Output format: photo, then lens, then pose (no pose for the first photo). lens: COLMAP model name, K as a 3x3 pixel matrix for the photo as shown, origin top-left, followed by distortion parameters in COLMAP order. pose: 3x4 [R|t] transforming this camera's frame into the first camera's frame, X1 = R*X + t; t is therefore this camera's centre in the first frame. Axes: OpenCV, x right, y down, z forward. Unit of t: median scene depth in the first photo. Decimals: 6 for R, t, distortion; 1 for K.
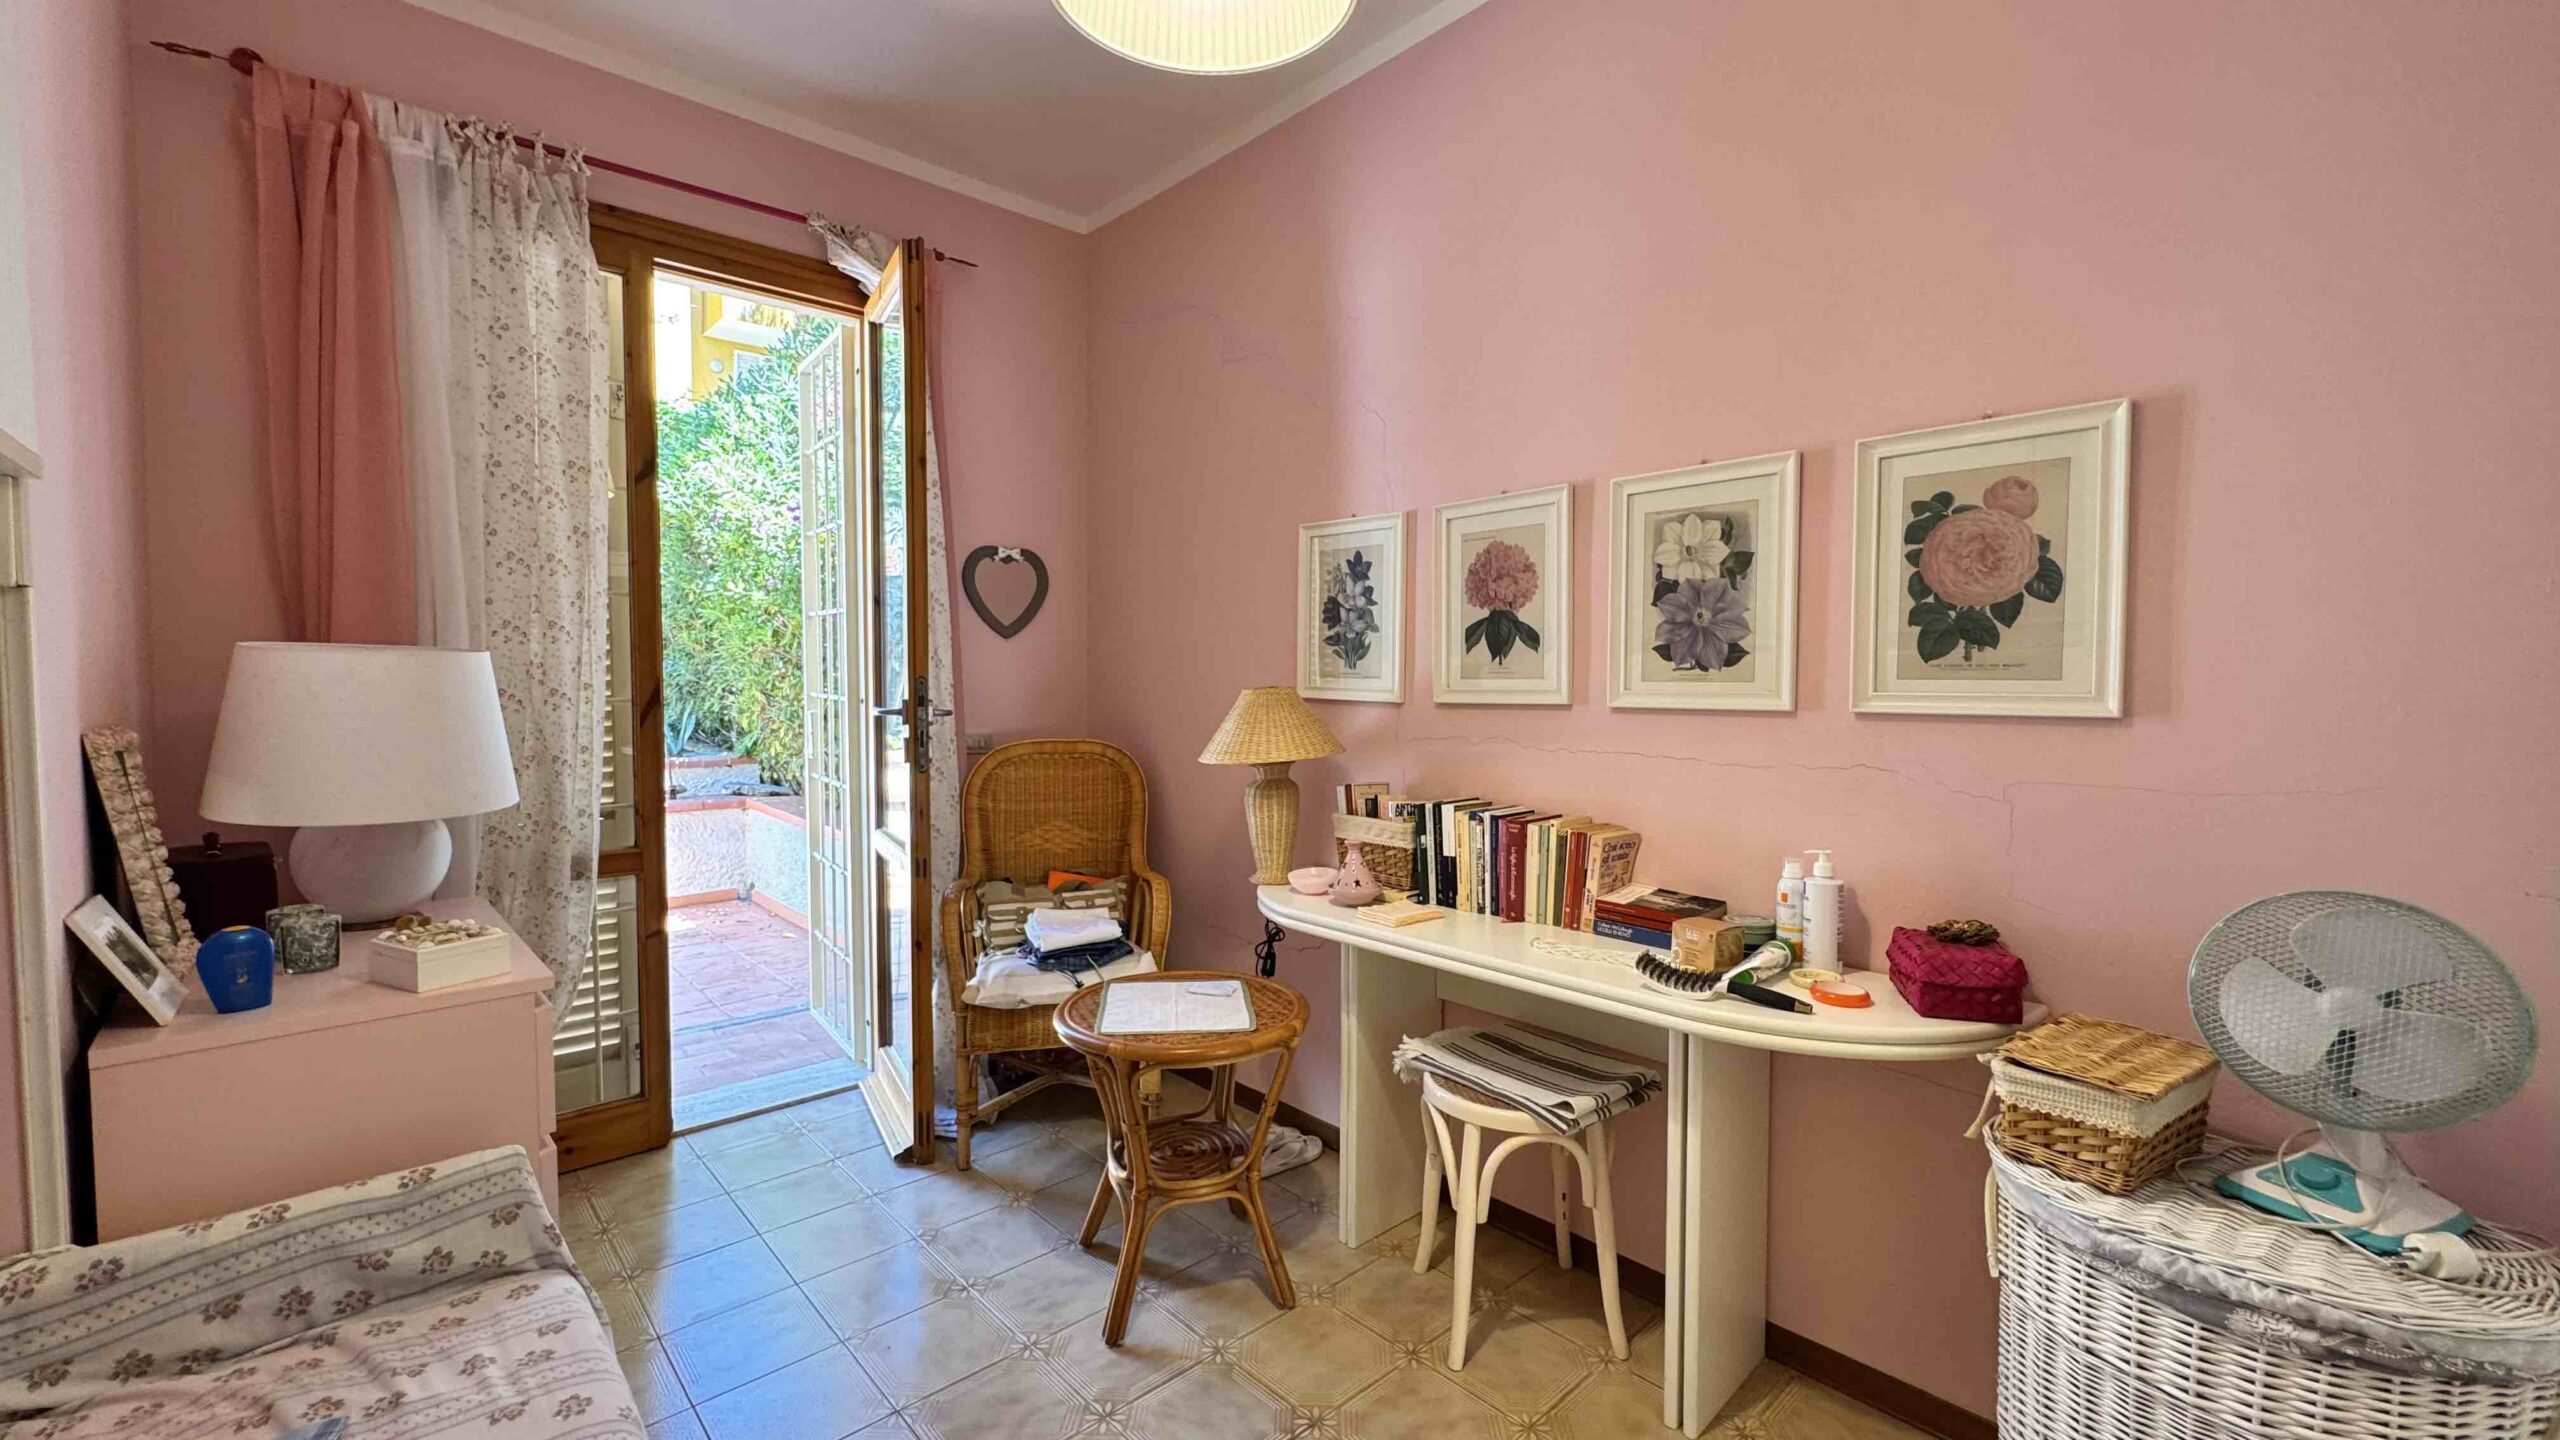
lens RADIAL K [[1026.7, 0, 1281.7], [0, 1026.7, 717.4], [0, 0, 1]] dist [-0.000016, -0.000209]
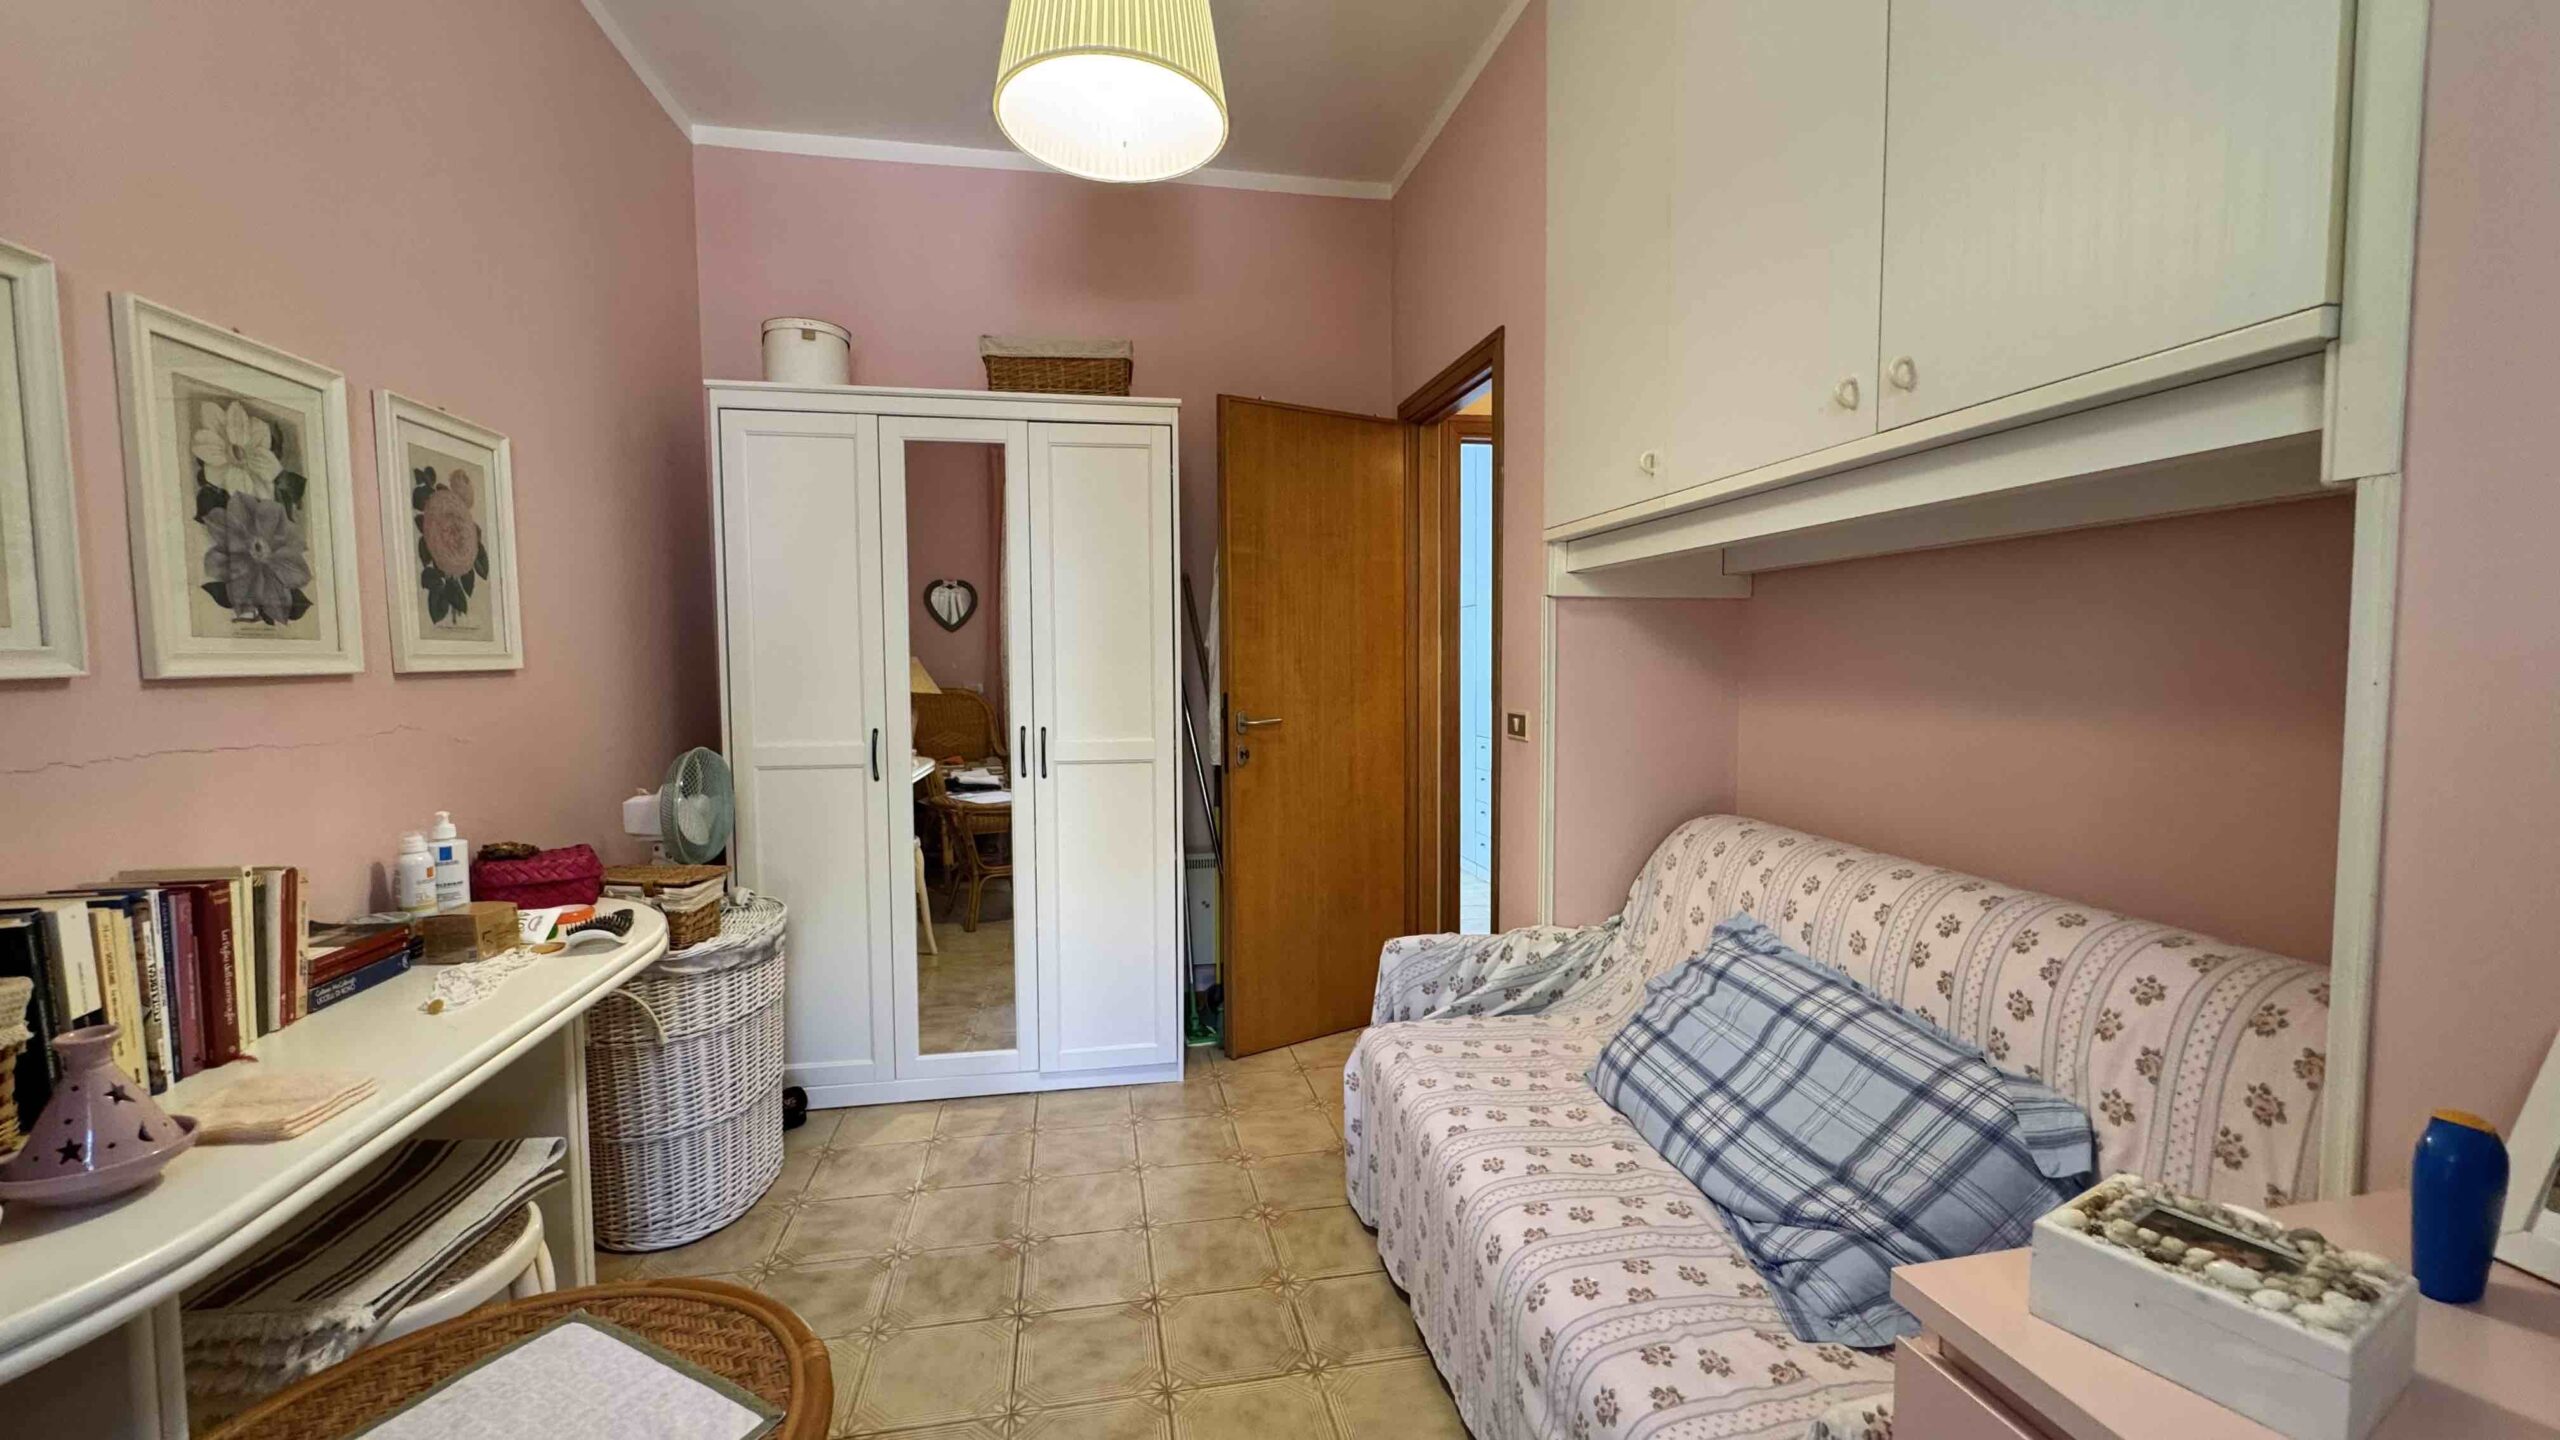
lens RADIAL K [[1026.7, 0, 1282.4], [0, 1026.7, 719.5], [0, 0, 1]] dist [-0.000016, -0.000209]
pose [[-0.846441, -0.032909, 0.531465, -0.600638], [0.019551, 0.995495, 0.092781, -0.031266], [-0.532124, 0.088924, -0.841984, 1.243323]]
